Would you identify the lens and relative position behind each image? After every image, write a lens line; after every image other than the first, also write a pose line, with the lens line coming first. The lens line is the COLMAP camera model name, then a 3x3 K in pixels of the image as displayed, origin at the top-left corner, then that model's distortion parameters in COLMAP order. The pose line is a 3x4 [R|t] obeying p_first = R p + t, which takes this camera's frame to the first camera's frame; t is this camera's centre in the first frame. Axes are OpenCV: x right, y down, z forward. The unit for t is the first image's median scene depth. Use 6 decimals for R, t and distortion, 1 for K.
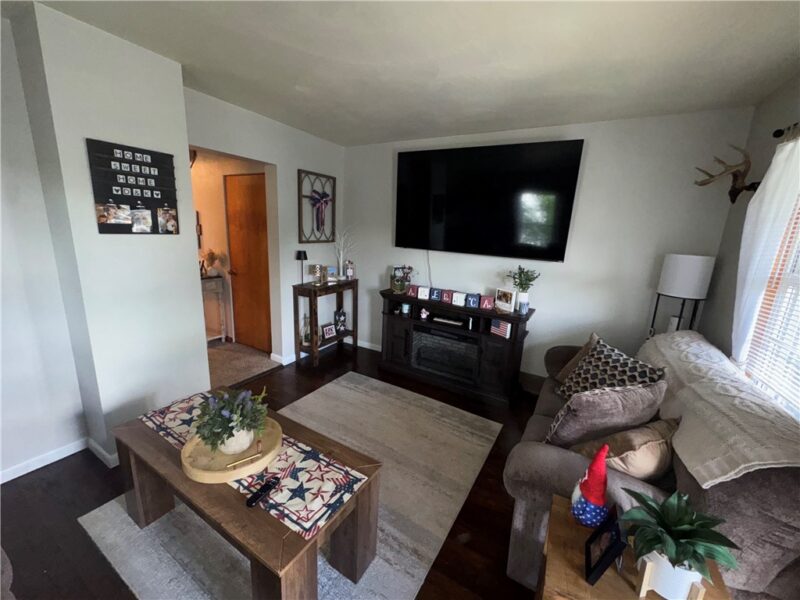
lens RADIAL K [[318.8, 0, 400.0], [0, 318.8, 300.0], [0, 0, 1]] dist [-0.002365, -0.000480]
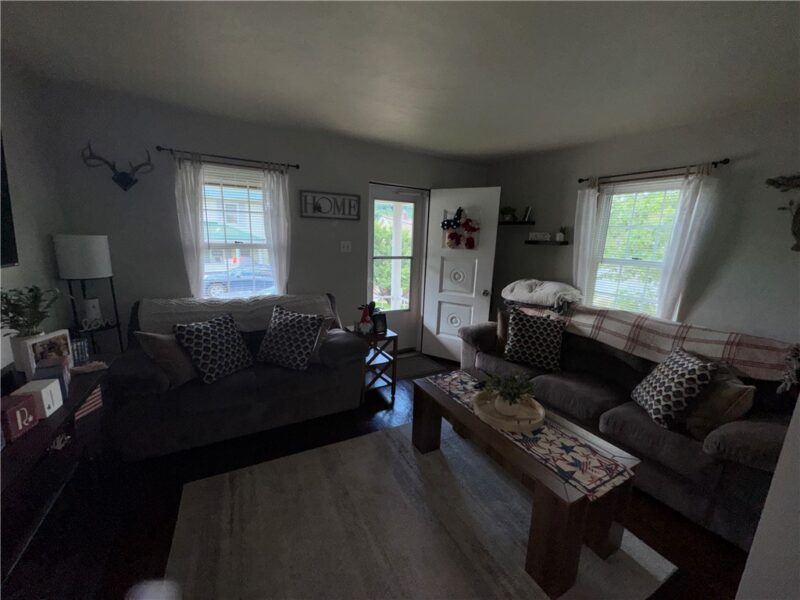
lens RADIAL K [[318.8, 0, 400.0], [0, 318.8, 300.0], [0, 0, 1]] dist [-0.002365, -0.000480]
pose [[-0.856703, -0.179389, 0.483611, -0.770265], [0.034576, 0.915495, 0.400841, -0.559715], [-0.514650, 0.360123, -0.778104, 2.328849]]
